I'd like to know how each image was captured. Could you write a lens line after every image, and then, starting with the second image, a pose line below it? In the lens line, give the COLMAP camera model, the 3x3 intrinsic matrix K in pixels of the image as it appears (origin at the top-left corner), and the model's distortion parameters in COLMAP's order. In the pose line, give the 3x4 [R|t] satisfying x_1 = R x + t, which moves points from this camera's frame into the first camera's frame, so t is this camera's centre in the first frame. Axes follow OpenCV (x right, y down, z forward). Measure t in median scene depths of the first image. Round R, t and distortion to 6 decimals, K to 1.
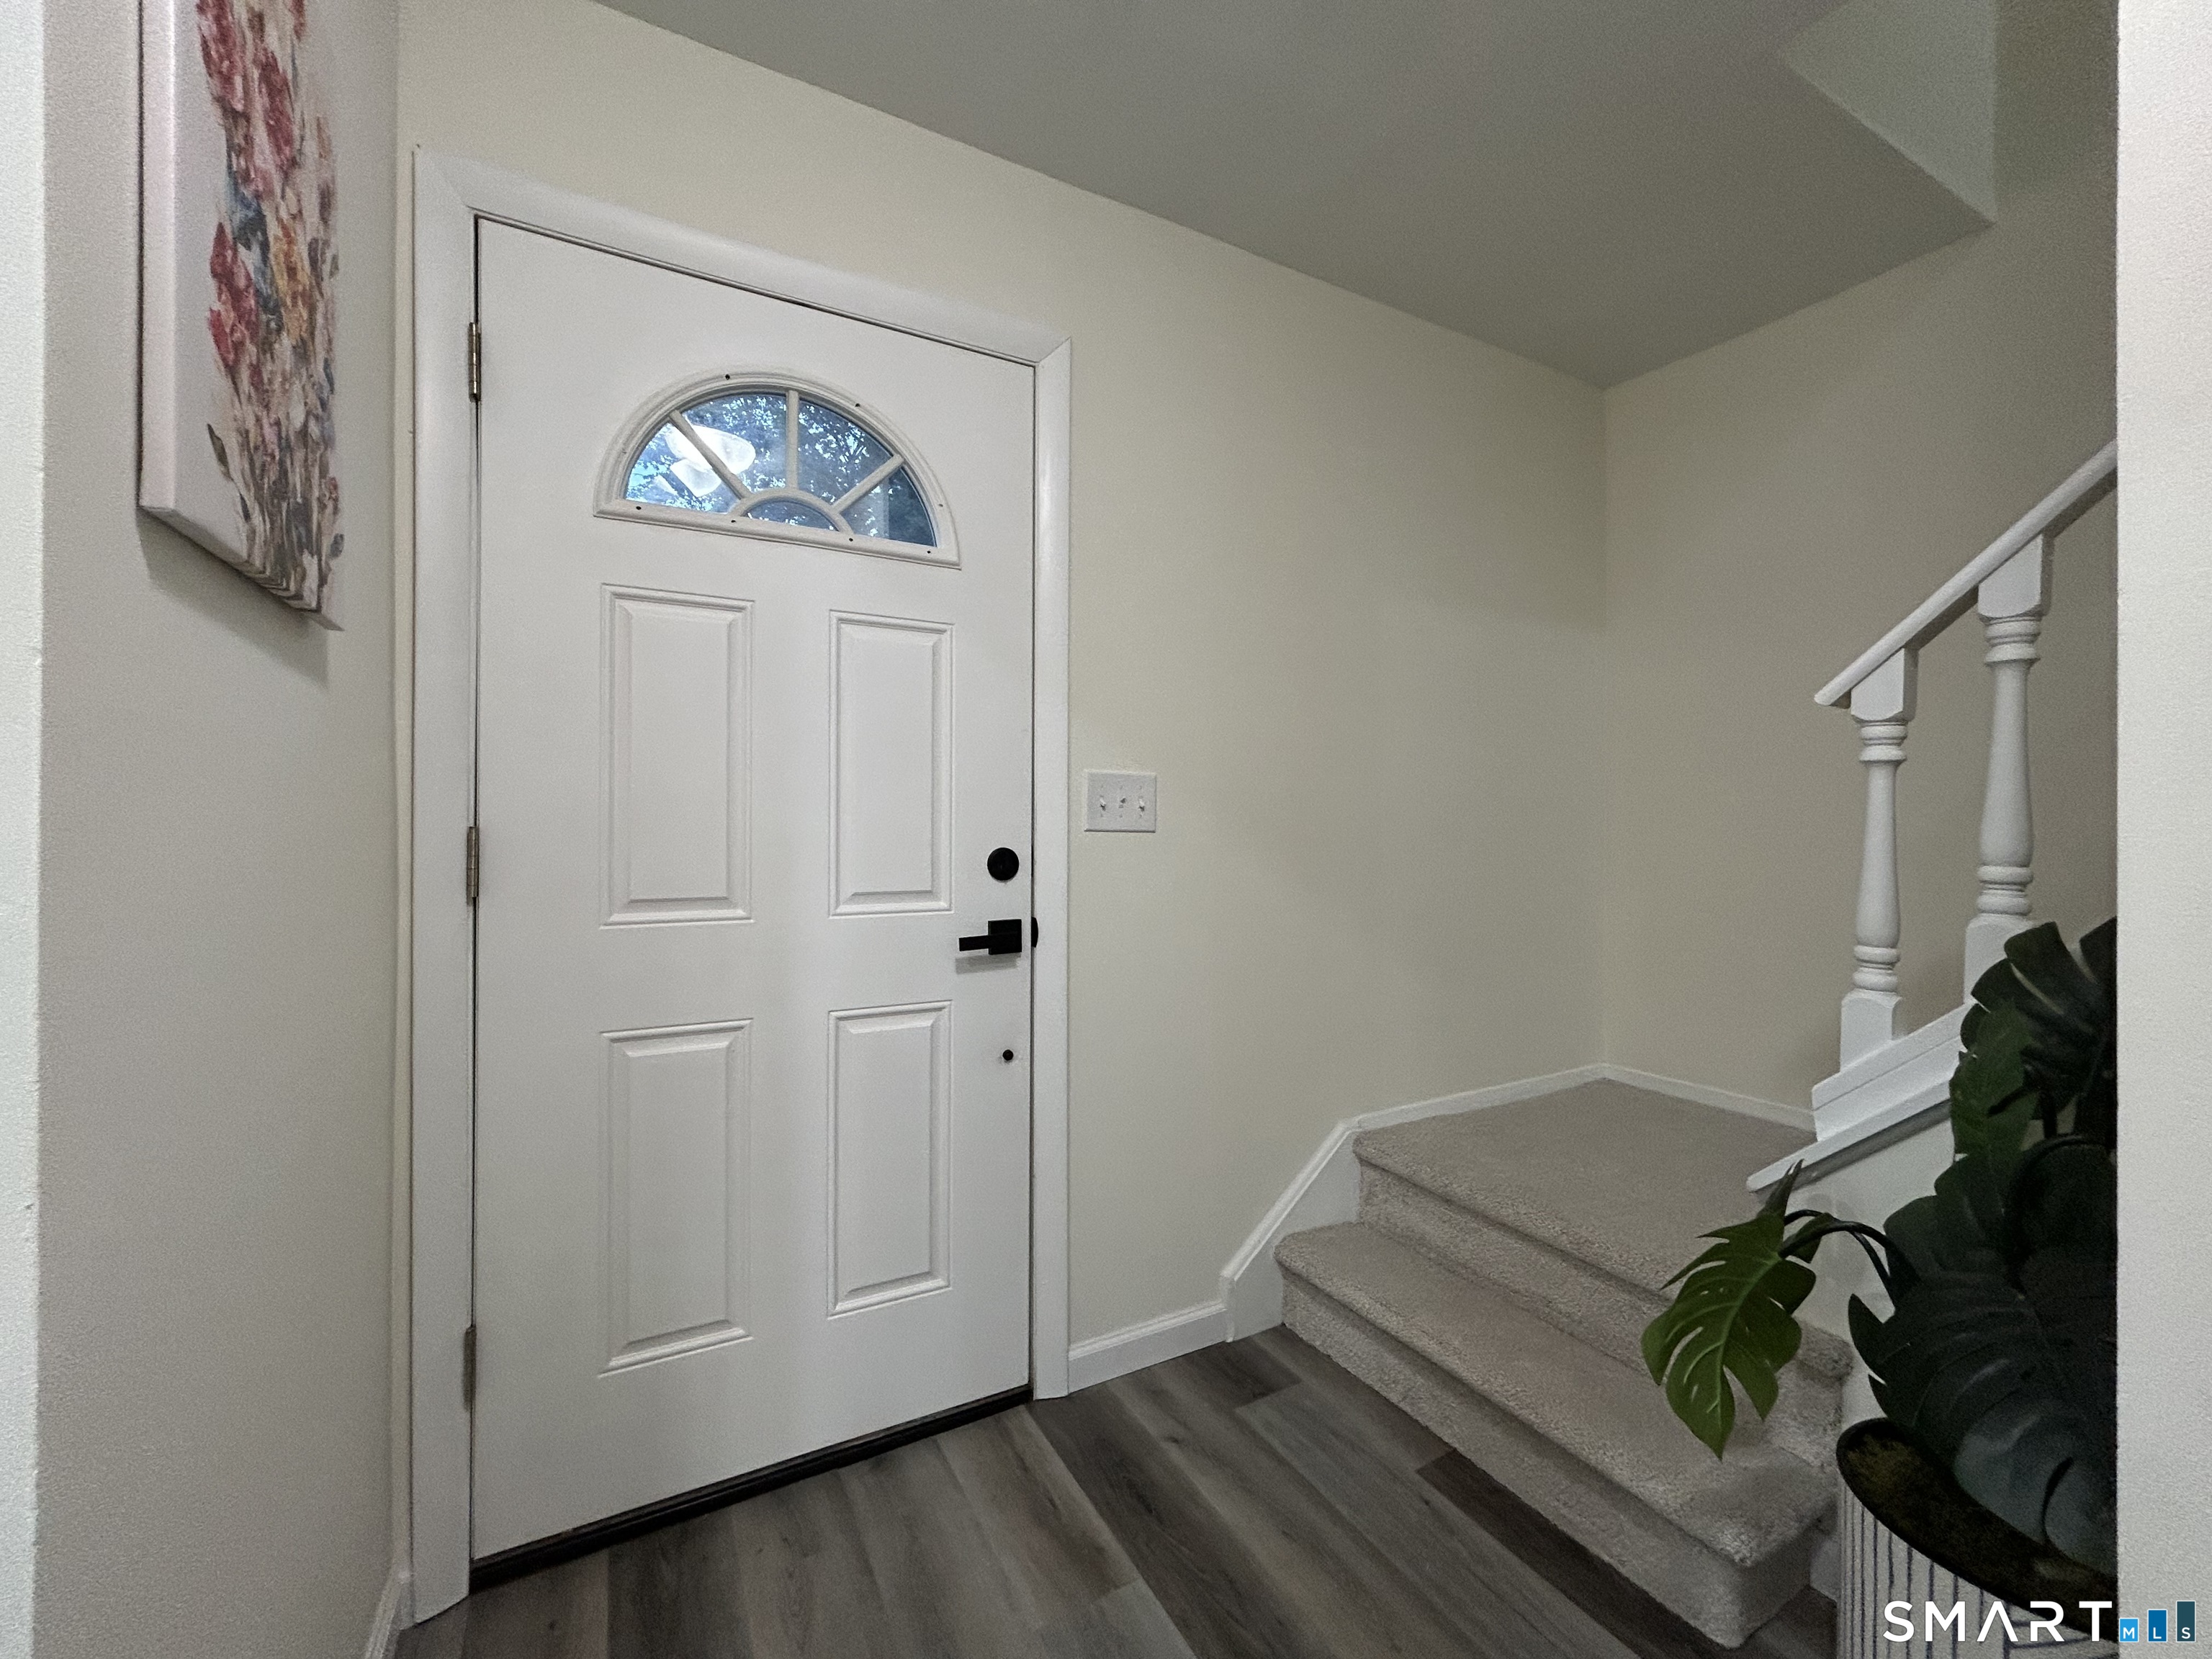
lens RADIAL K [[892.5, 0, 1102.7], [0, 892.5, 829.0], [0, 0, 1]] dist [0.000976, -0.000494]
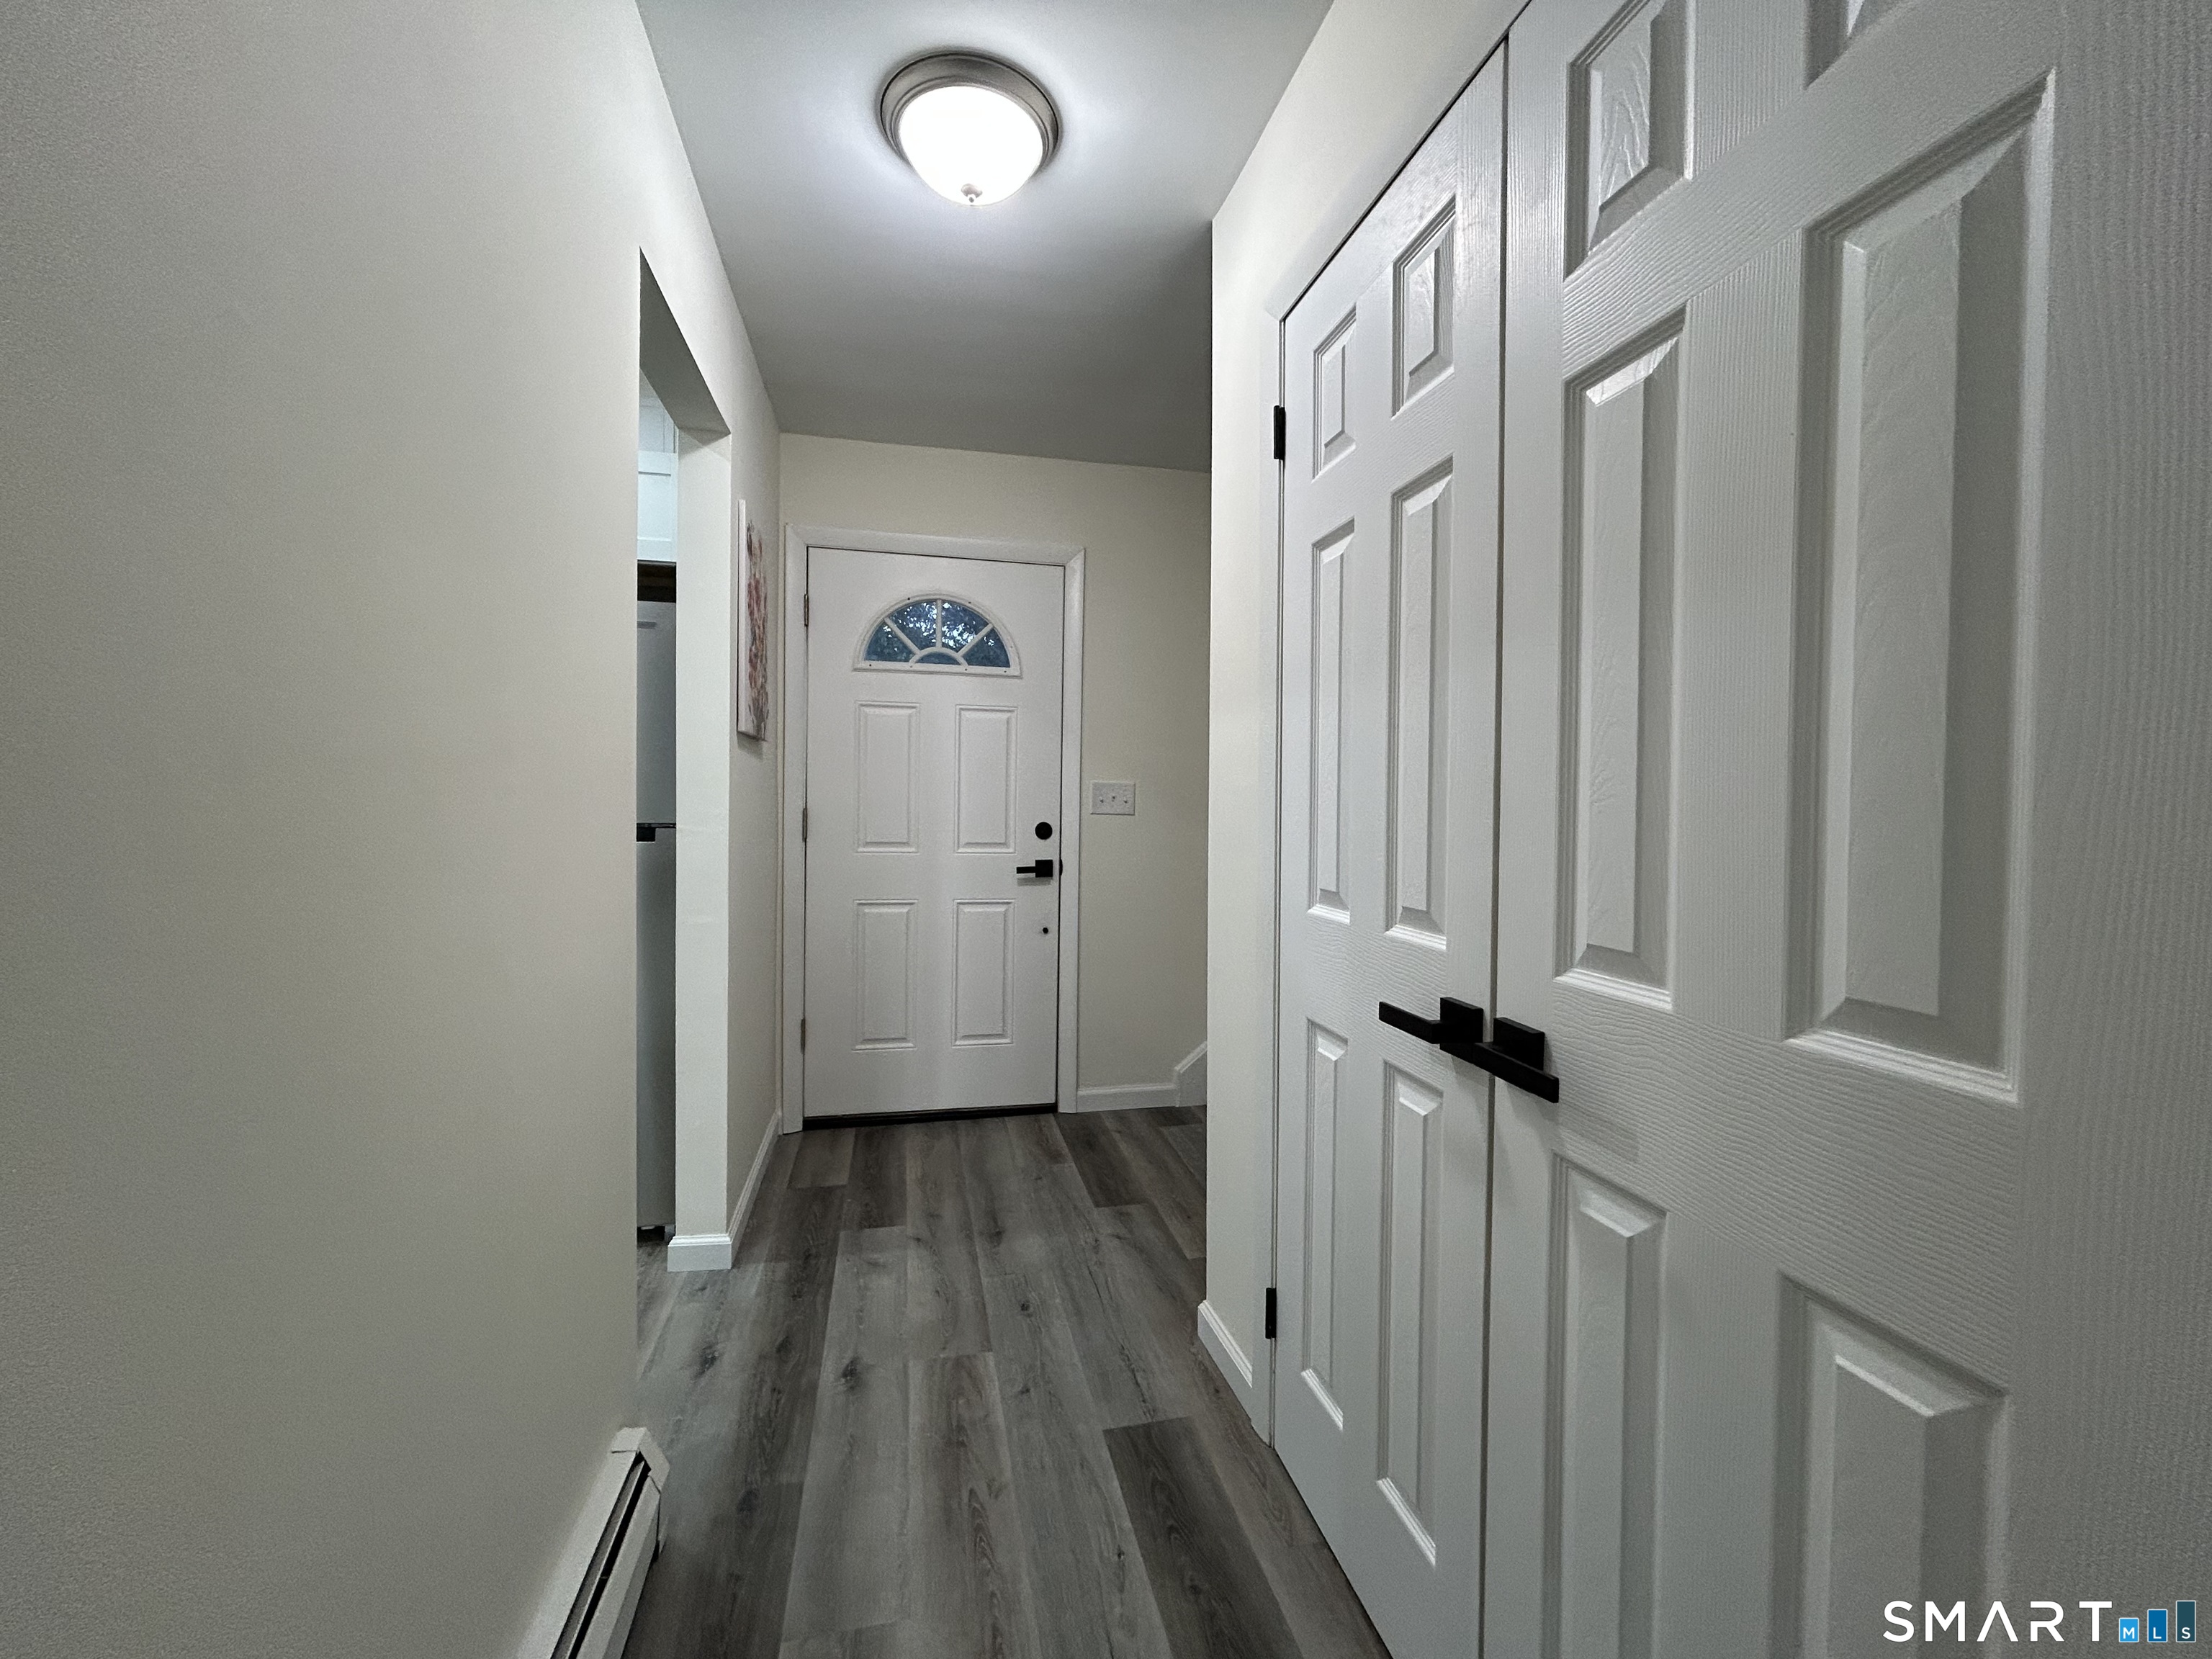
lens RADIAL K [[892.5, 0, 1110.1], [0, 892.5, 835.8], [0, 0, 1]] dist [0.000976, -0.000494]
pose [[0.961624, 0.023761, -0.273340, 0.571452], [-0.015650, 0.999371, 0.031815, -0.013451], [0.273924, -0.026317, 0.961391, -0.836291]]
